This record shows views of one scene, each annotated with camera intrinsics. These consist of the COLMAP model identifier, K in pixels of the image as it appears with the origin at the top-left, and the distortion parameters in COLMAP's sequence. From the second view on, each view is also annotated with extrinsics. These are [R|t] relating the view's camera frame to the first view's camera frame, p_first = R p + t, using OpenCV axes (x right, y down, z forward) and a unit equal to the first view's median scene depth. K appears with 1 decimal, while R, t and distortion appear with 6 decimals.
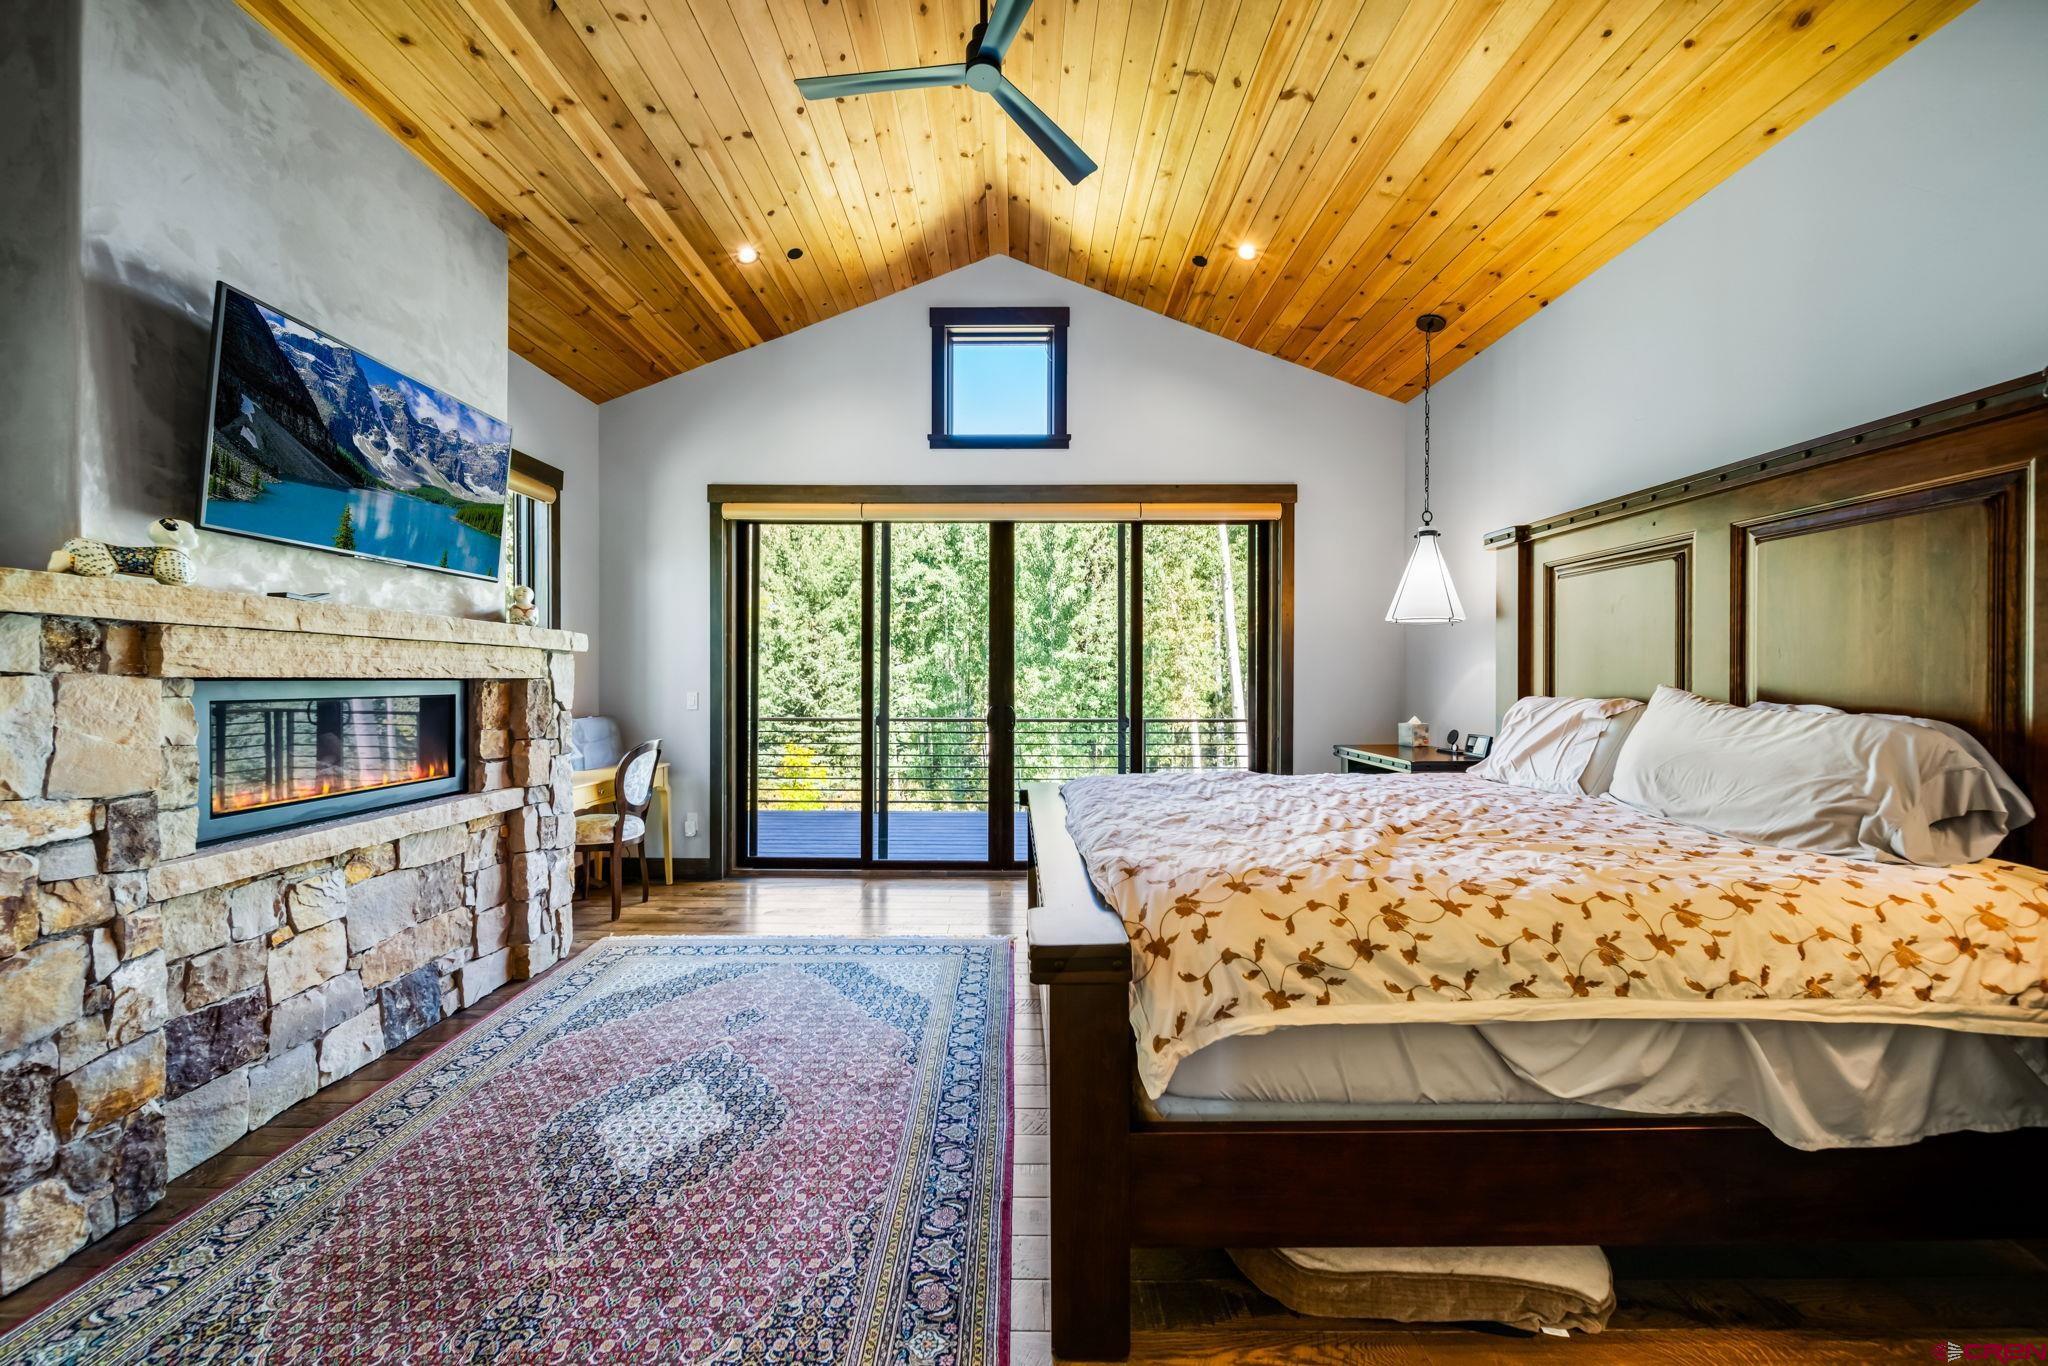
lens RADIAL K [[724.4, 0, 1020.2], [0, 724.4, 685.5], [0, 0, 1]] dist [0.000559, 0.000051]
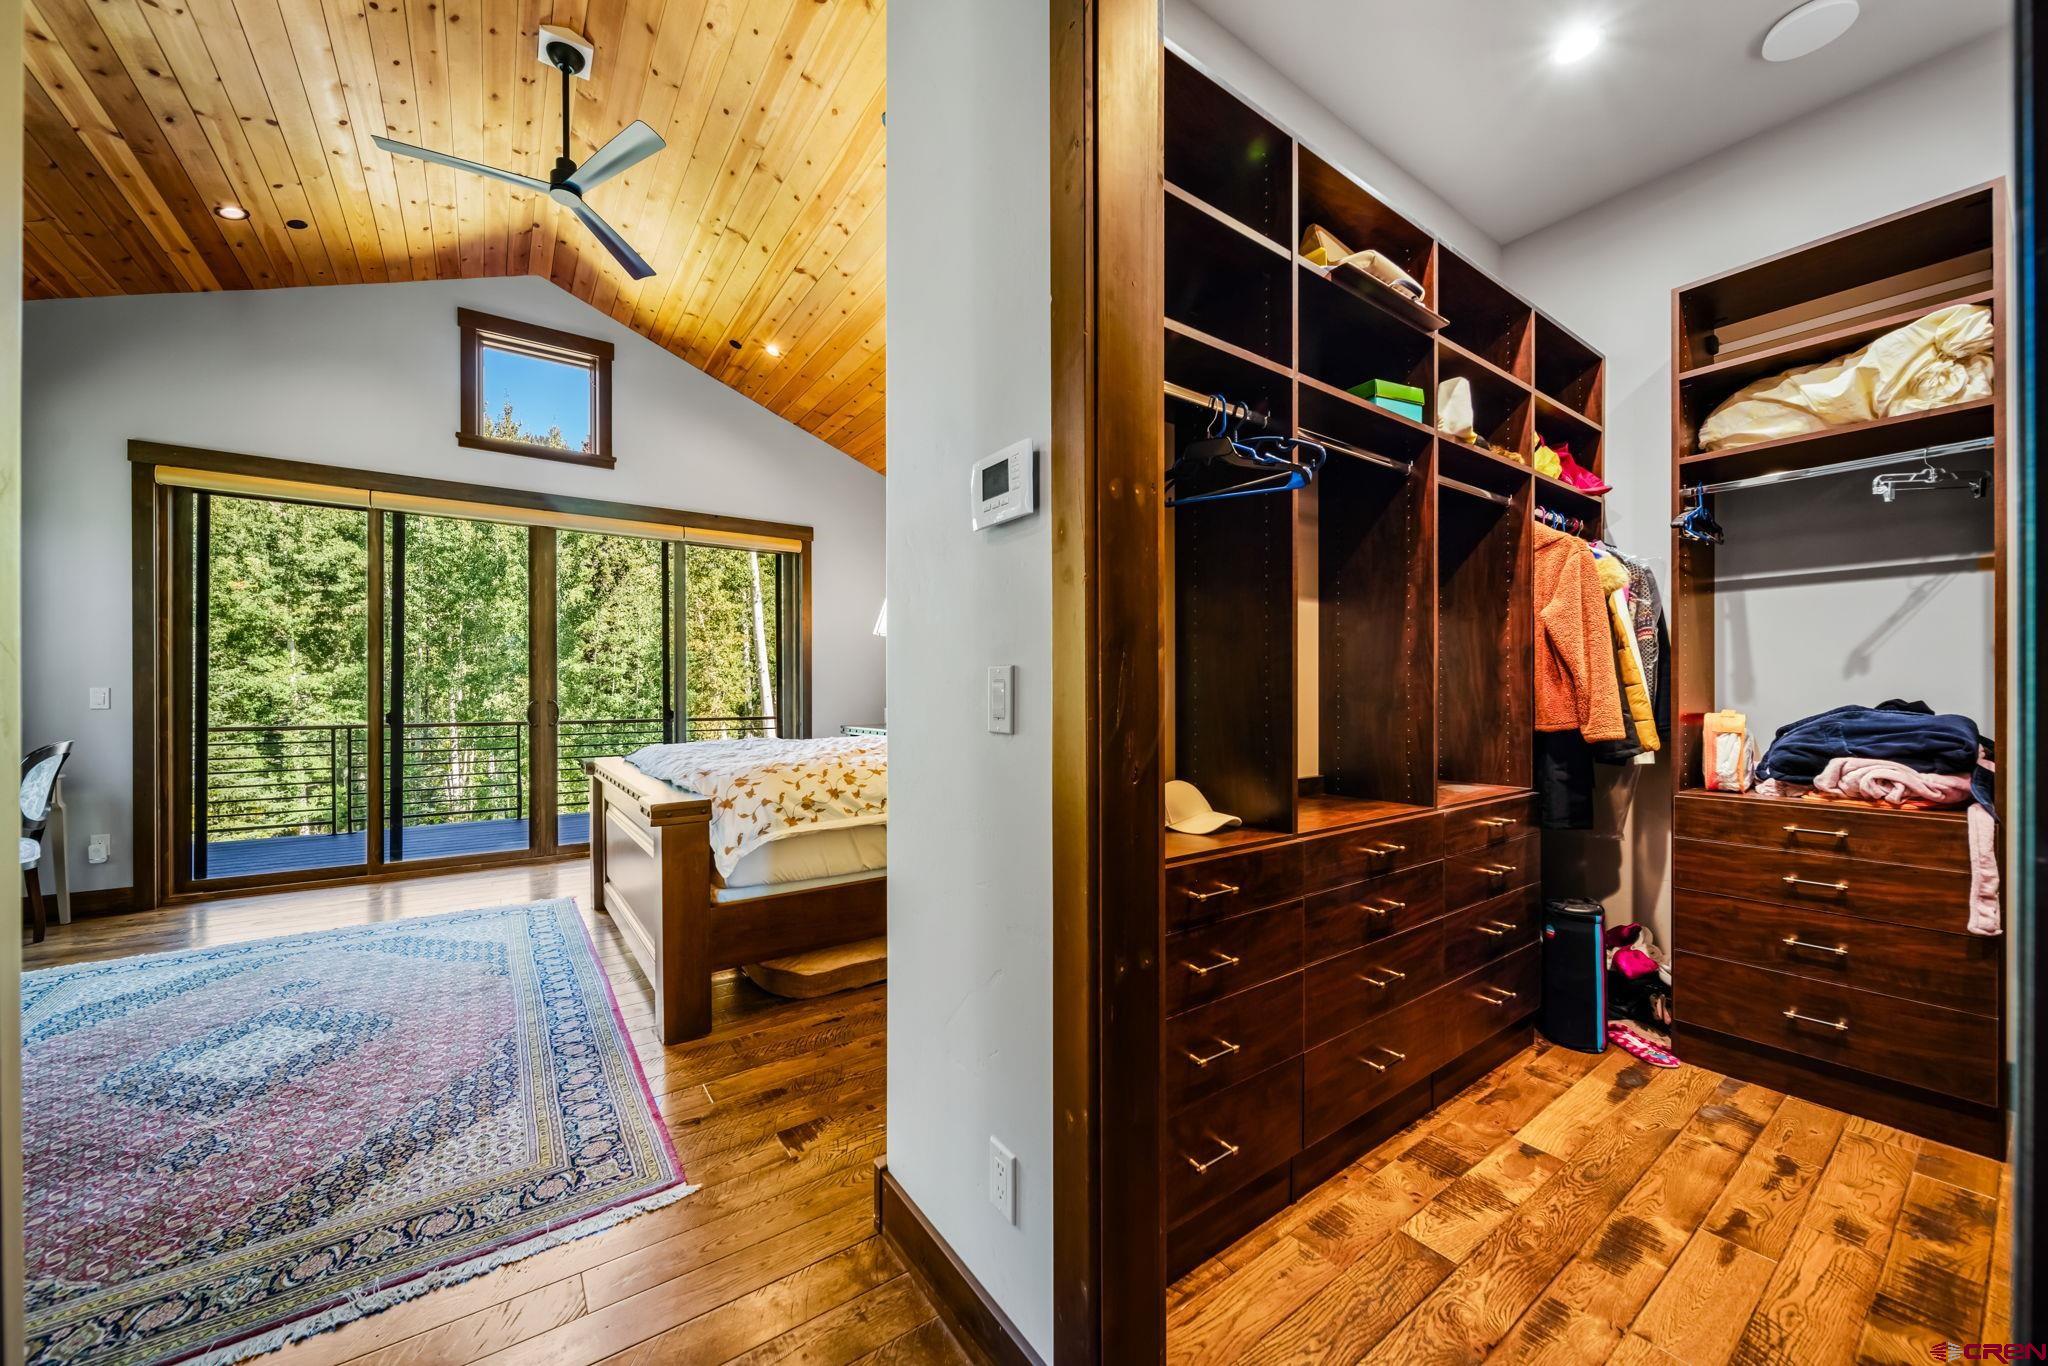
lens RADIAL K [[746.1, 0, 1017.3], [0, 746.1, 695.7], [0, 0, 1]] dist [0.000475, -0.002359]
pose [[0.816803, -0.005033, 0.576895, -0.100306], [0.010120, 0.999933, -0.005605, 0.038222], [-0.576828, 0.010416, 0.816799, -0.327767]]
